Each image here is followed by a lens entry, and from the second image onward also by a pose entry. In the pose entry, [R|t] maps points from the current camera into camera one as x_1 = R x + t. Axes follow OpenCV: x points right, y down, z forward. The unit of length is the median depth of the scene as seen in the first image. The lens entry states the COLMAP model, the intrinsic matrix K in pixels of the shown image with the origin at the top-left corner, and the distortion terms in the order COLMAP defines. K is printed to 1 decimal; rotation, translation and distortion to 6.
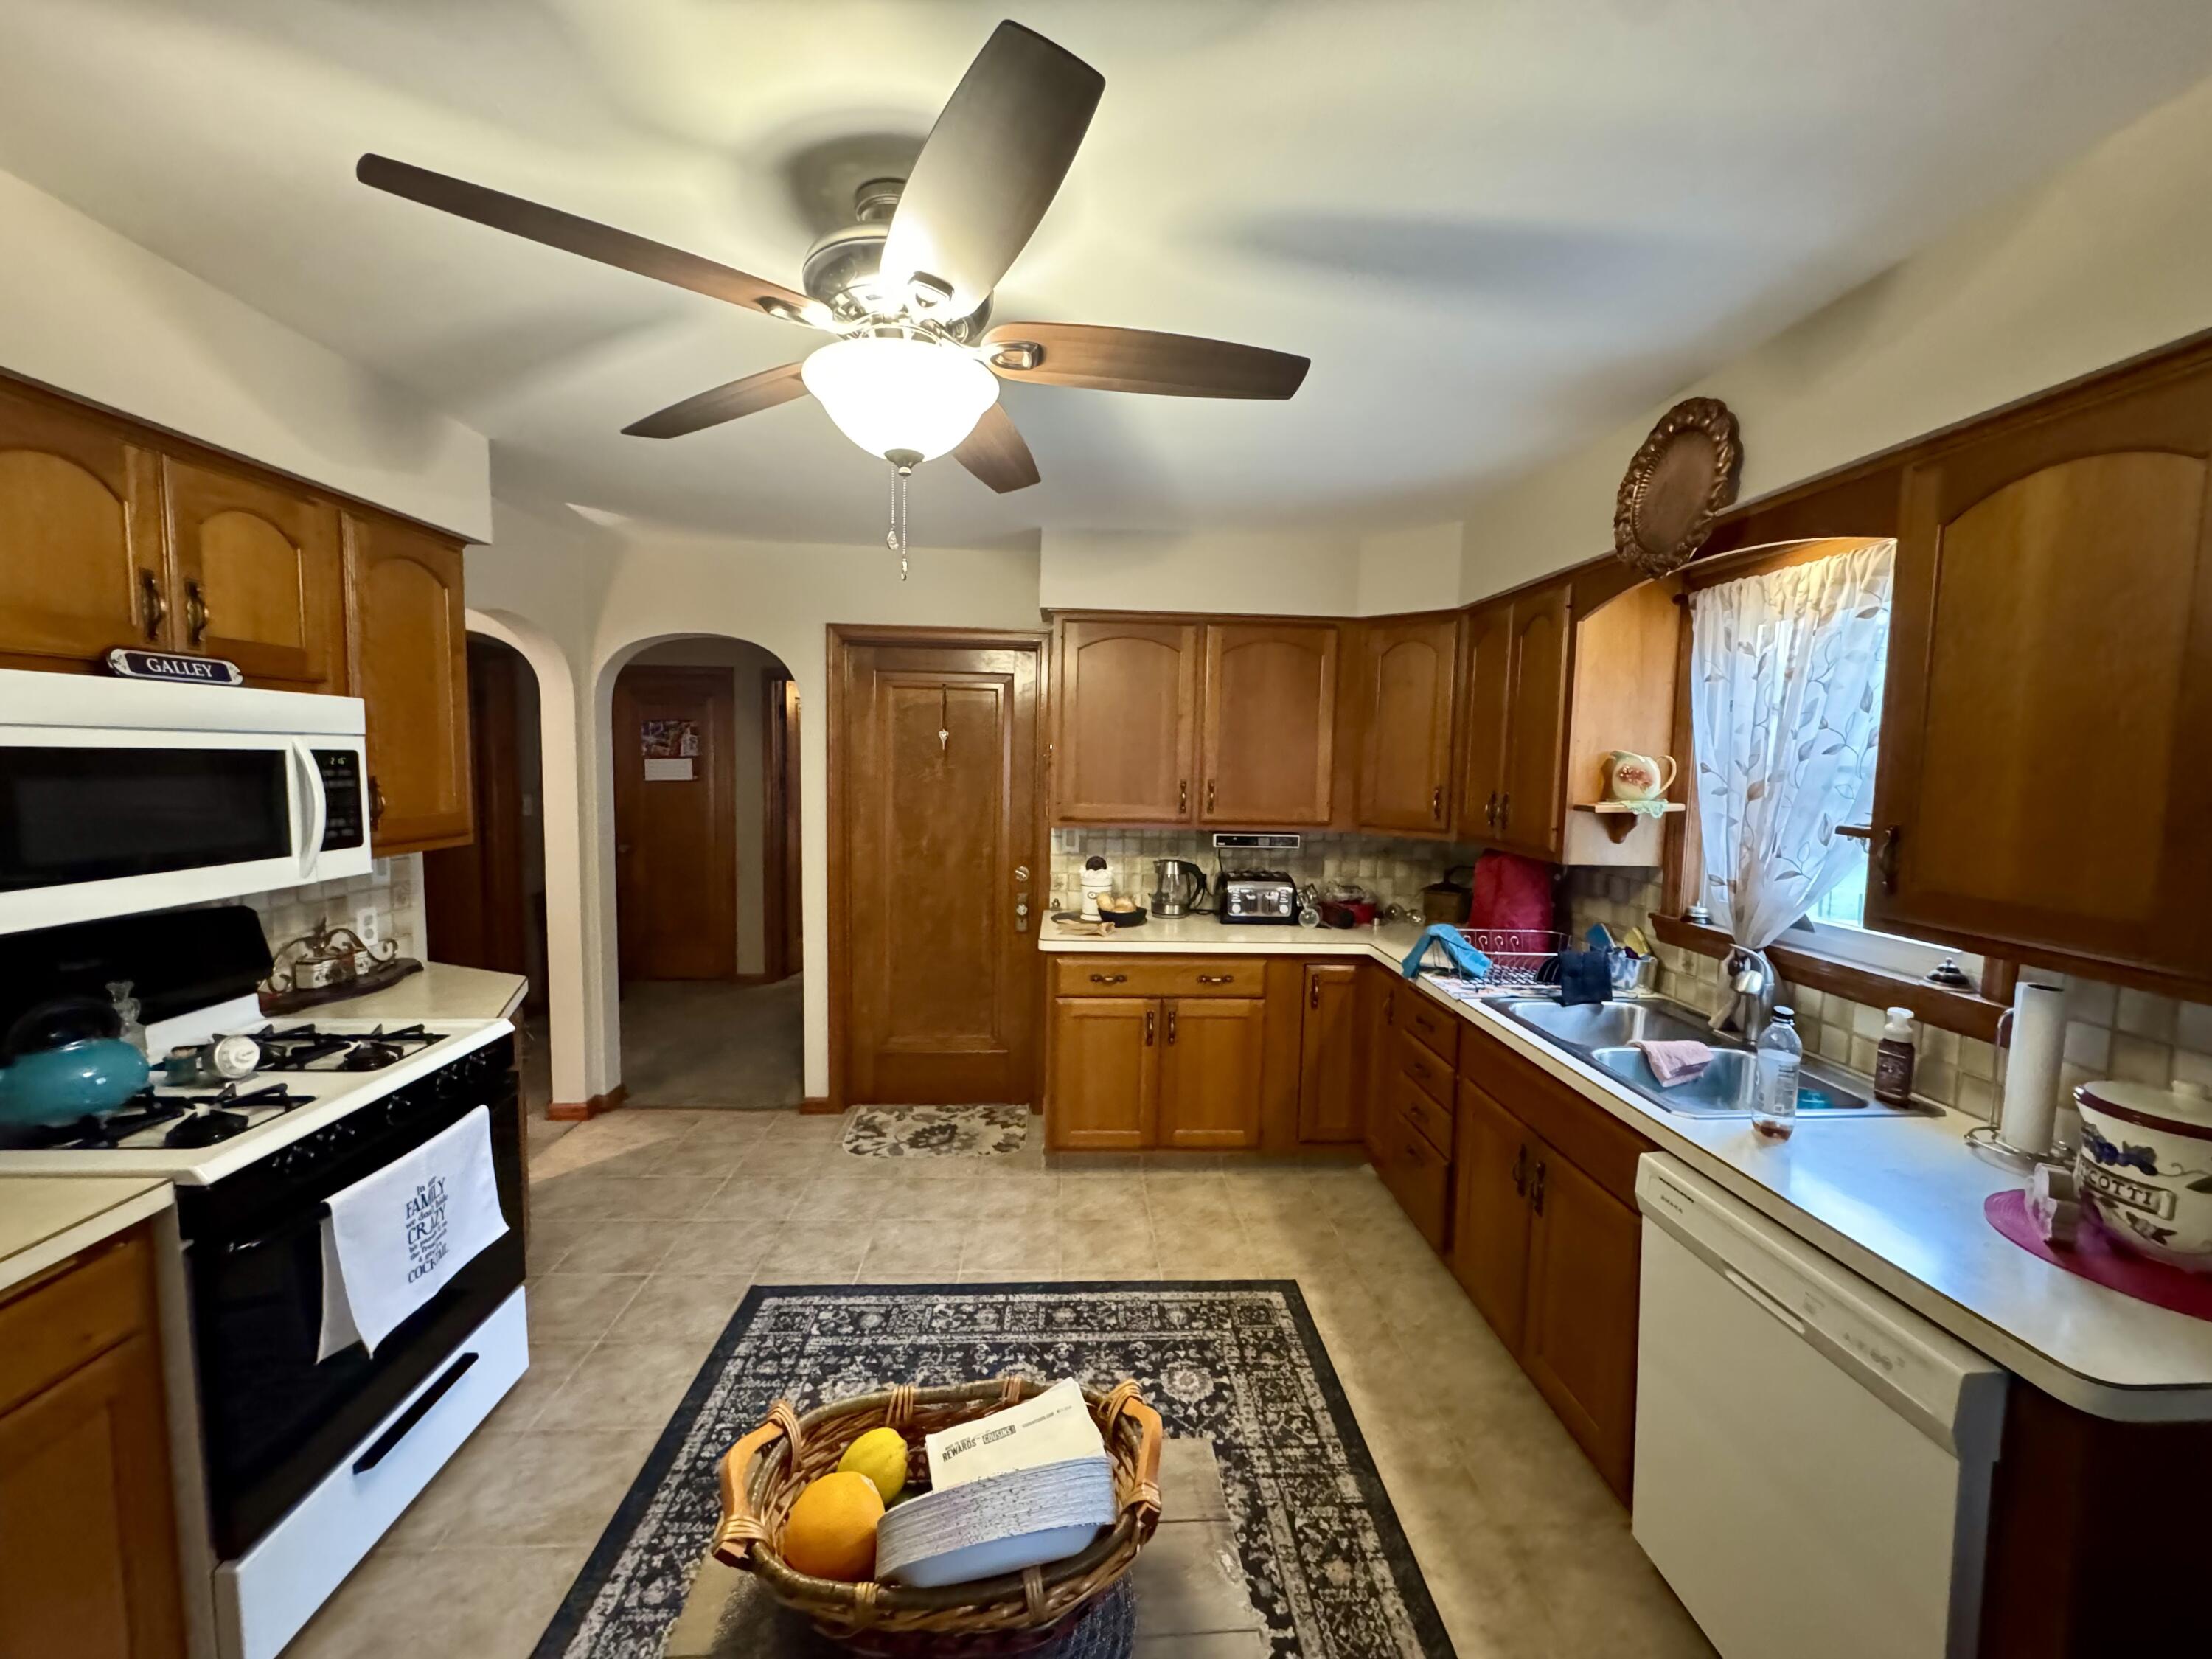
lens RADIAL K [[883.7, 0, 1106.8], [0, 883.7, 831.8], [0, 0, 1]] dist [-0.001015, -0.000208]
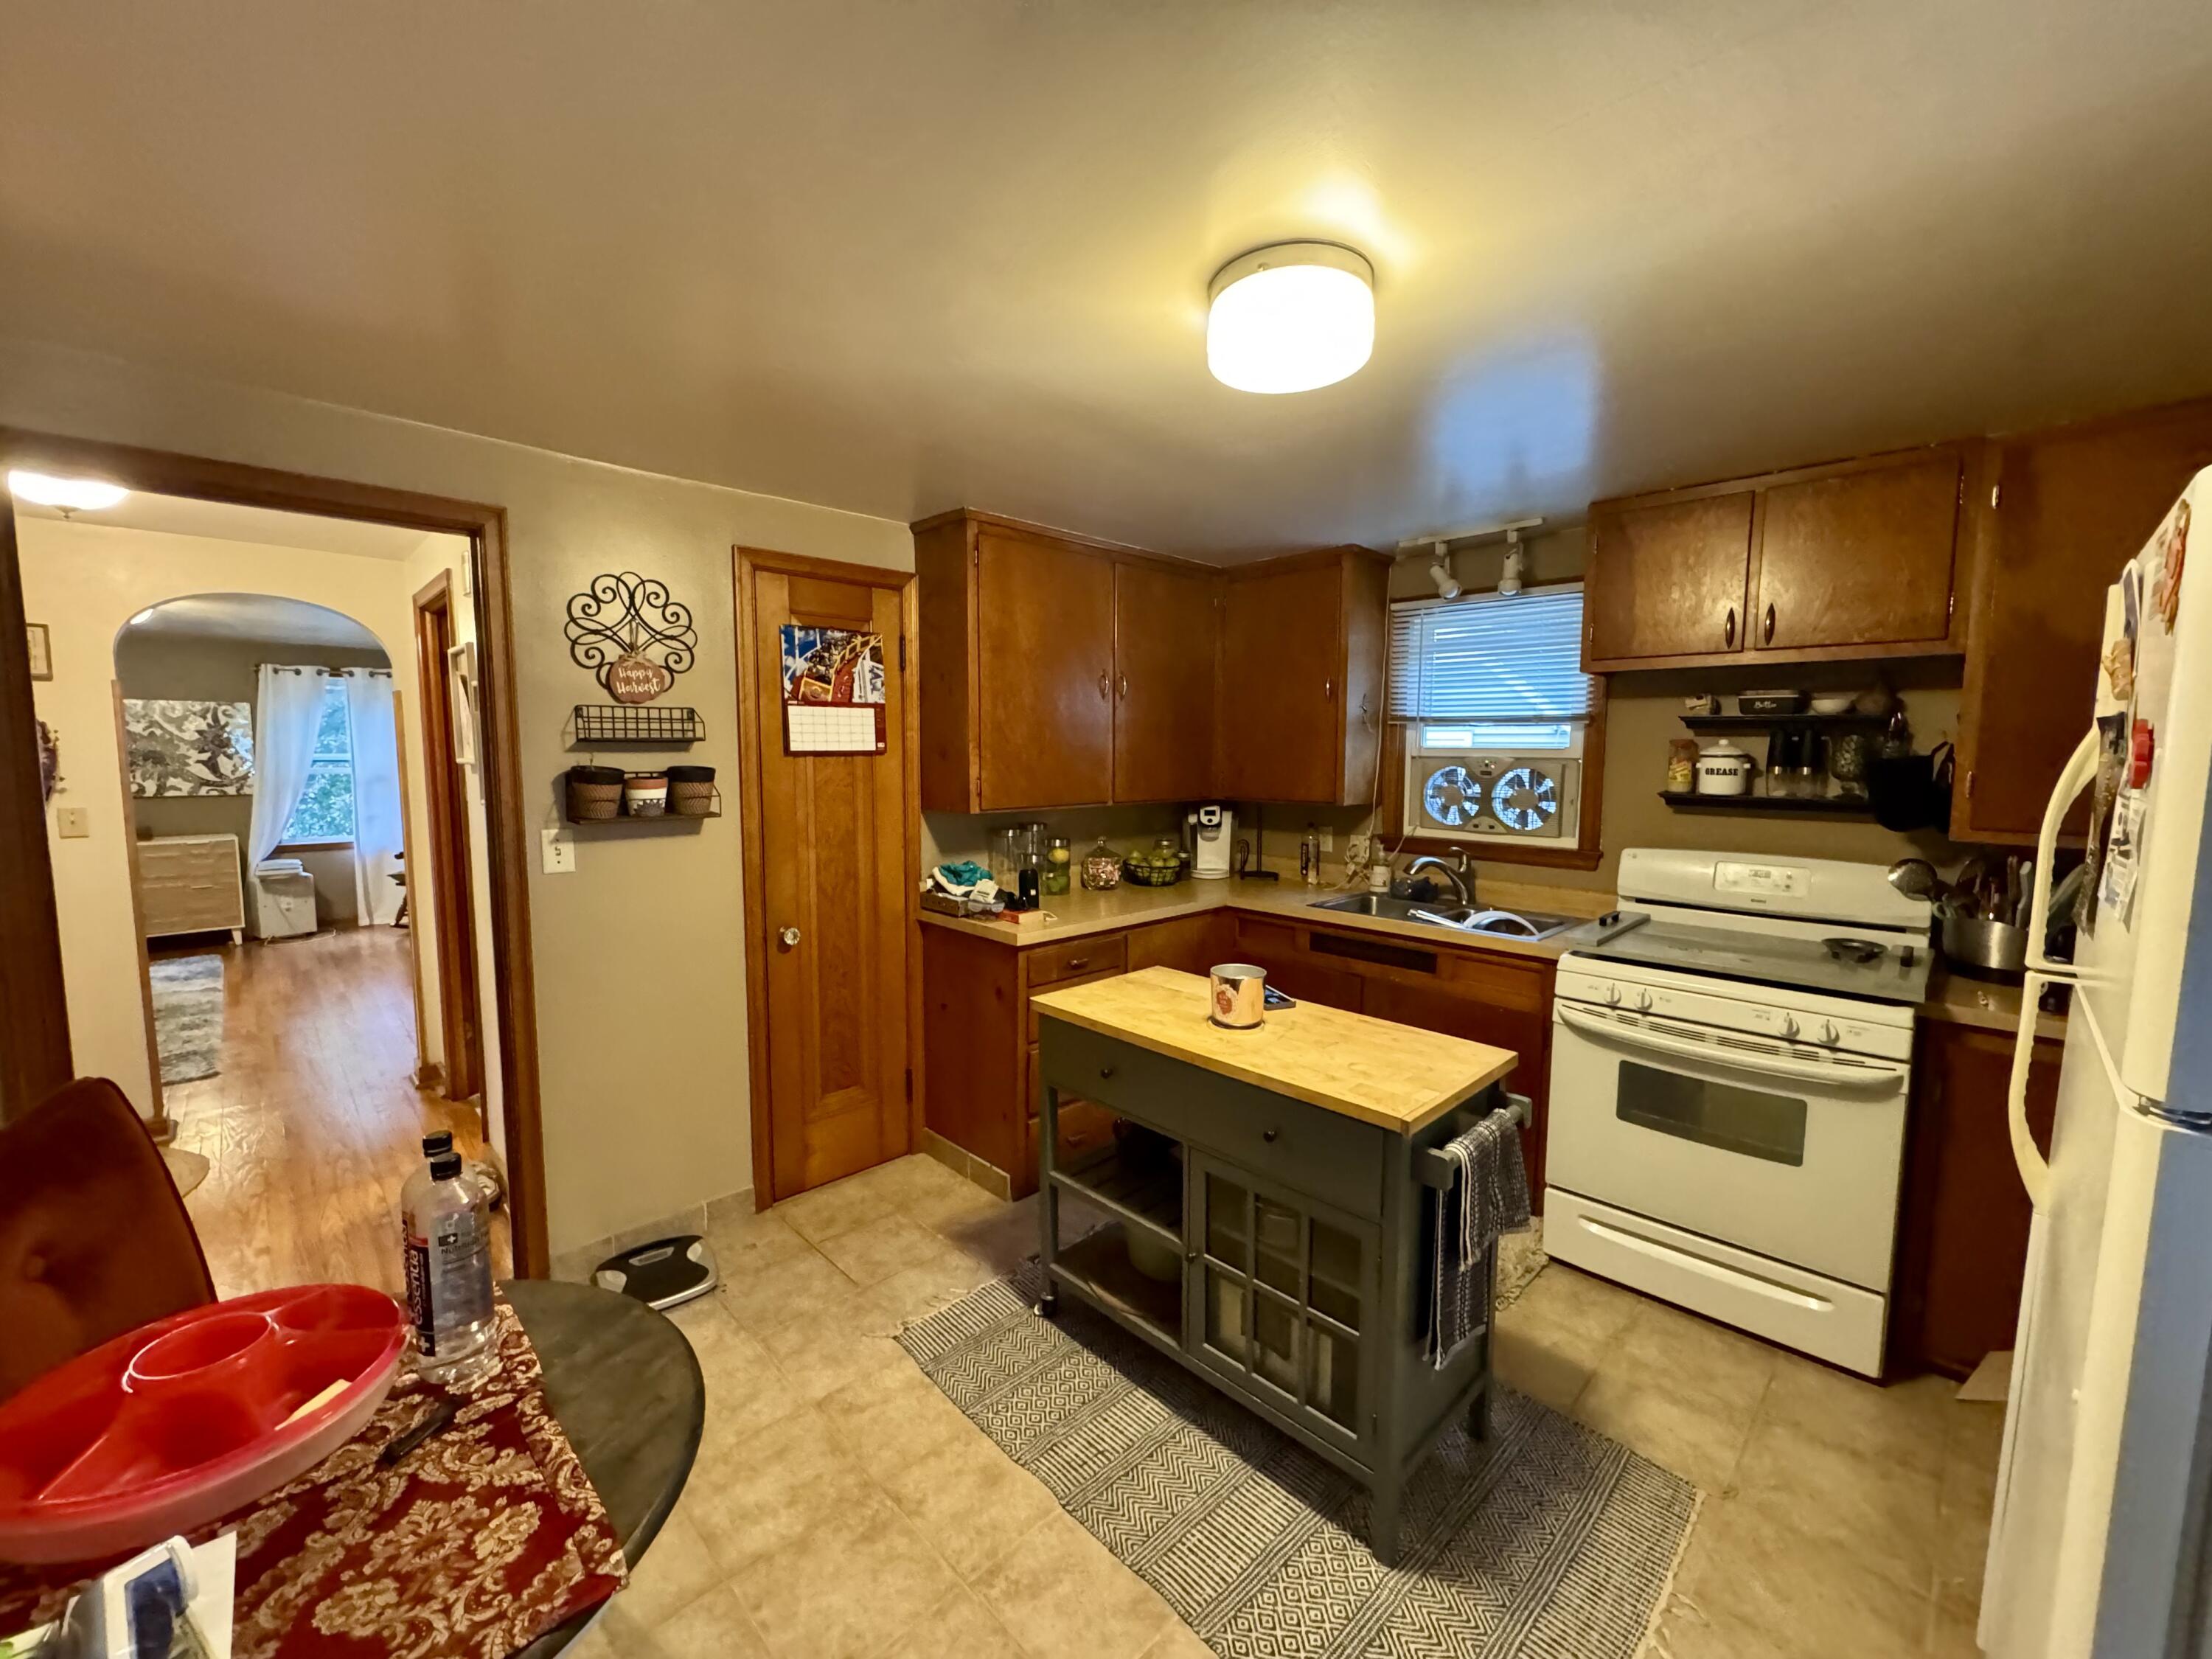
lens RADIAL K [[883.7, 0, 1106.8], [0, 883.7, 831.8], [0, 0, 1]] dist [-0.001015, -0.000208]
pose [[0.746407, -0.076288, 0.661102, -1.659607], [0.063966, 0.997032, 0.042834, -0.057196], [-0.662408, 0.010316, 0.749072, 1.229740]]
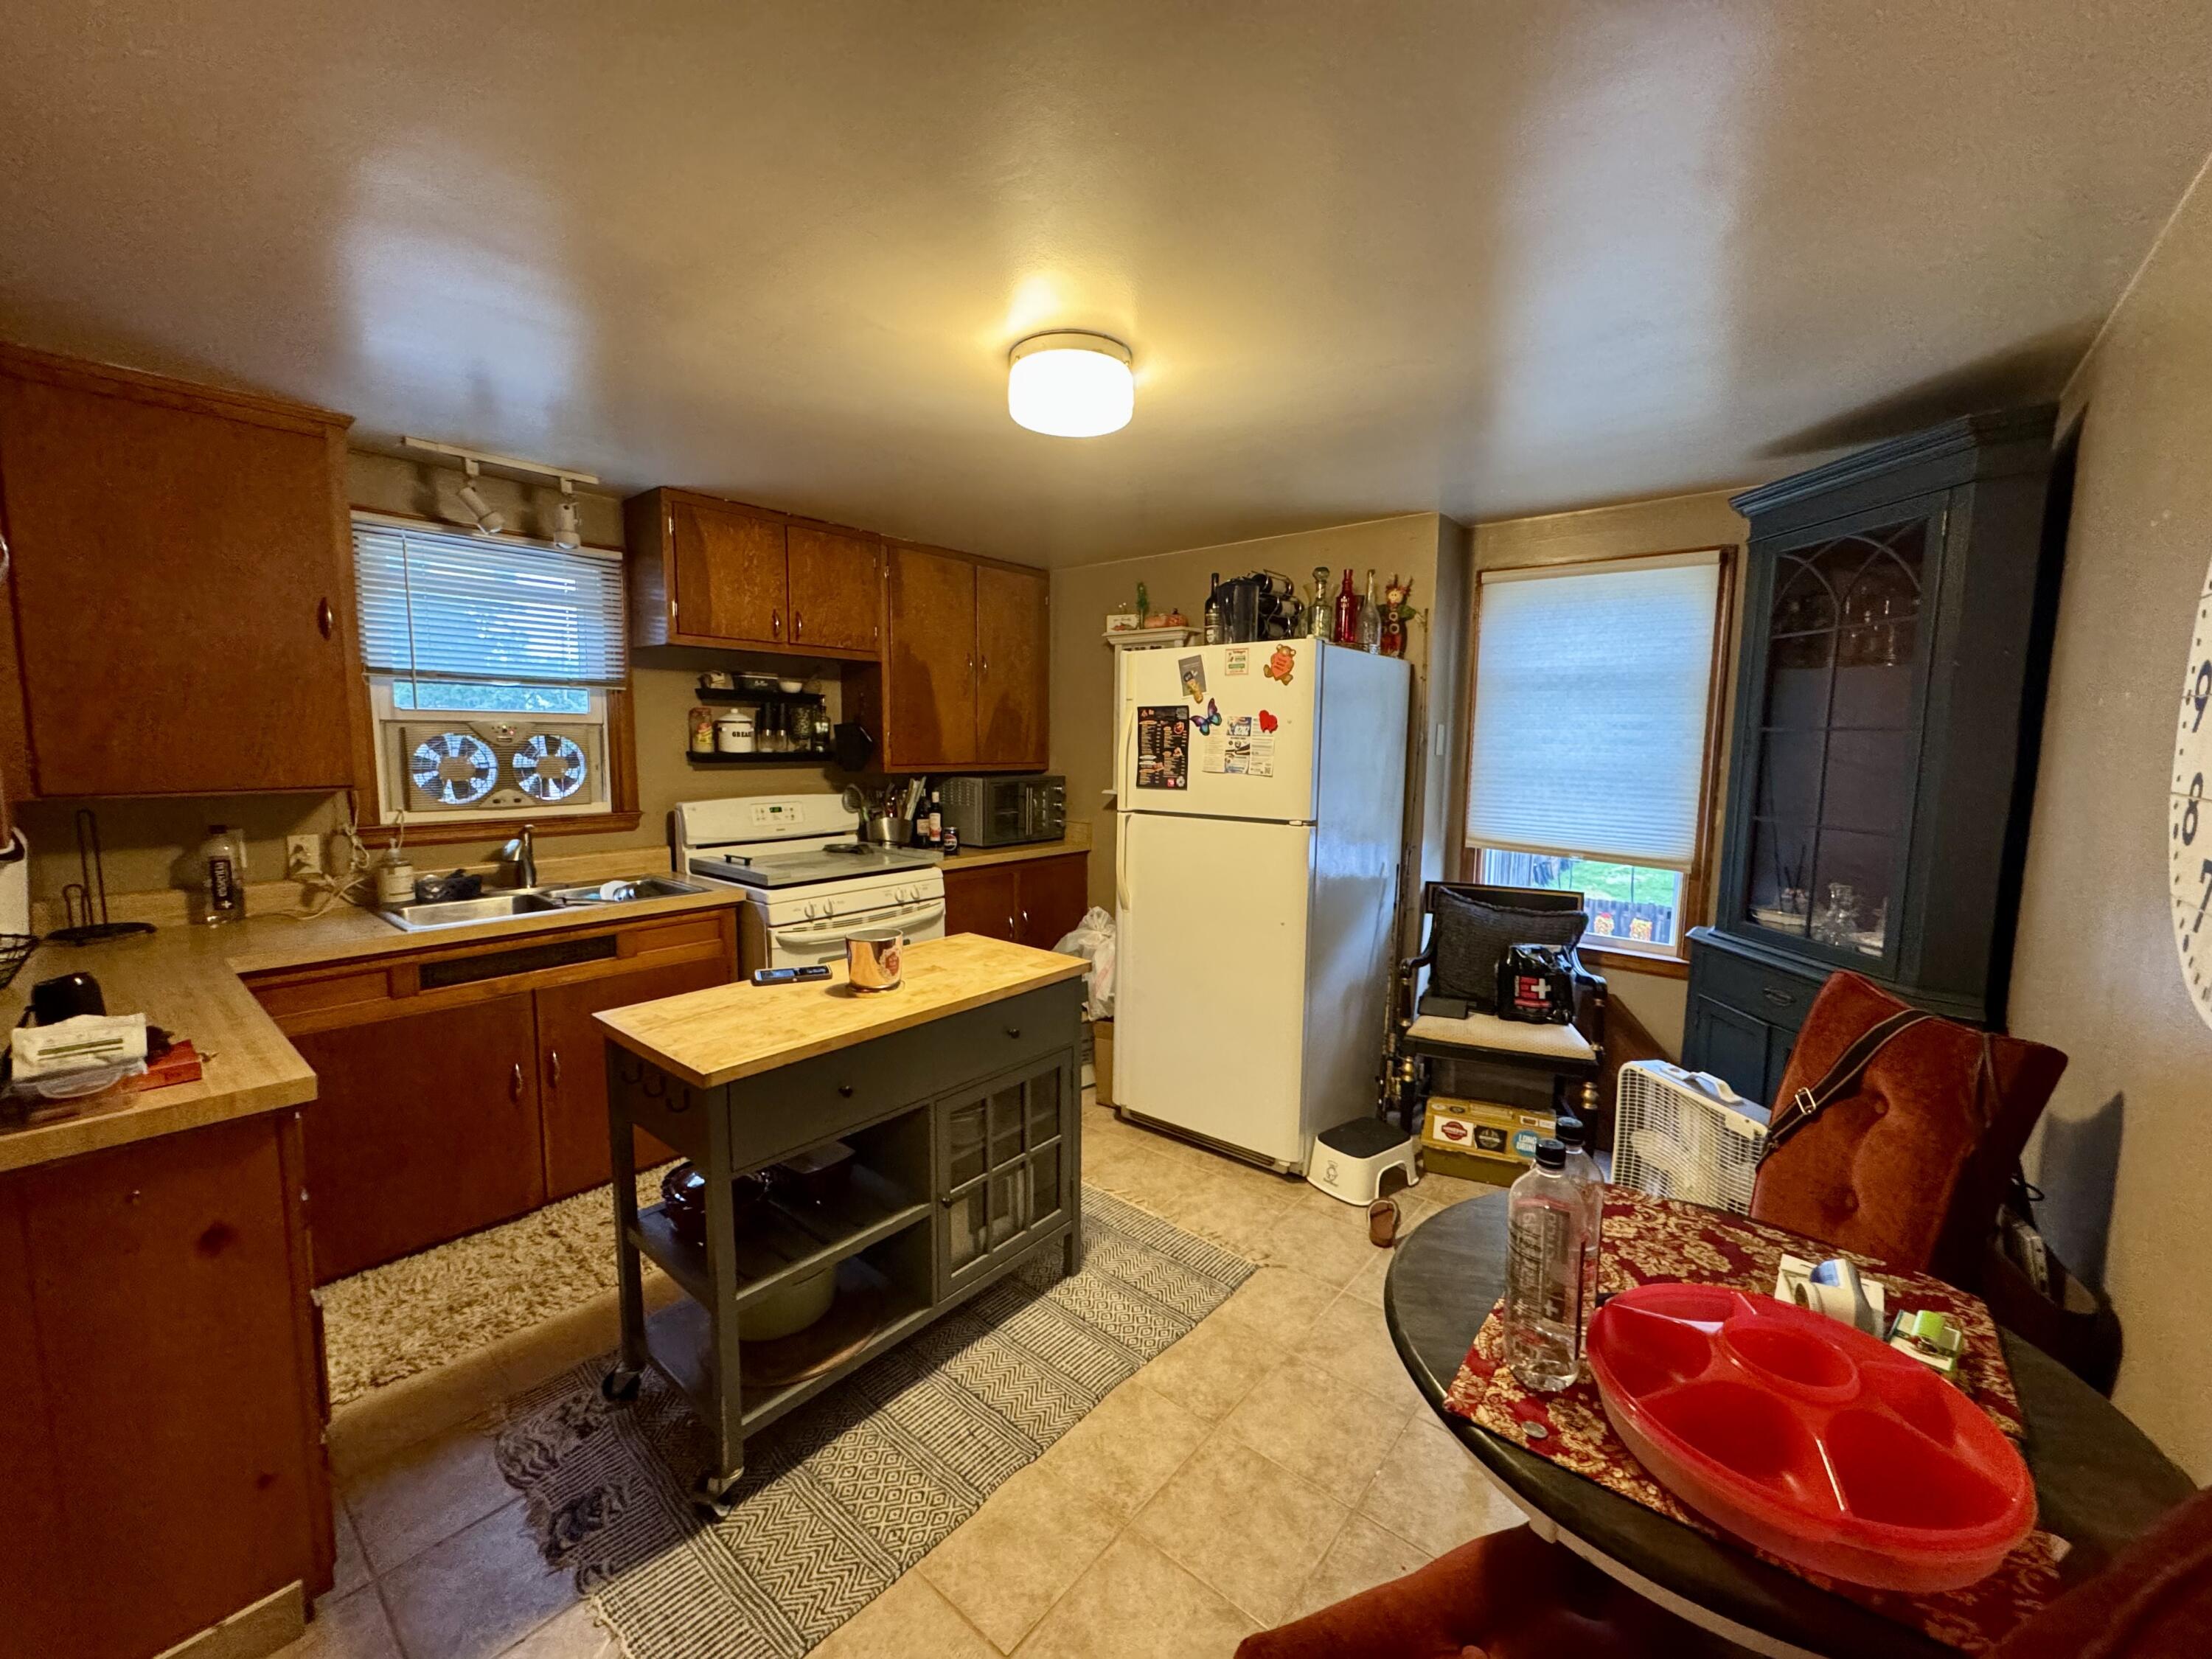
lens RADIAL K [[883.7, 0, 1106.8], [0, 883.7, 831.8], [0, 0, 1]] dist [-0.001015, -0.000208]
pose [[-0.739587, -0.098917, 0.665753, -1.728212], [0.033991, 0.982390, 0.183723, -0.119993], [-0.672203, 0.158508, -0.723200, 2.169638]]
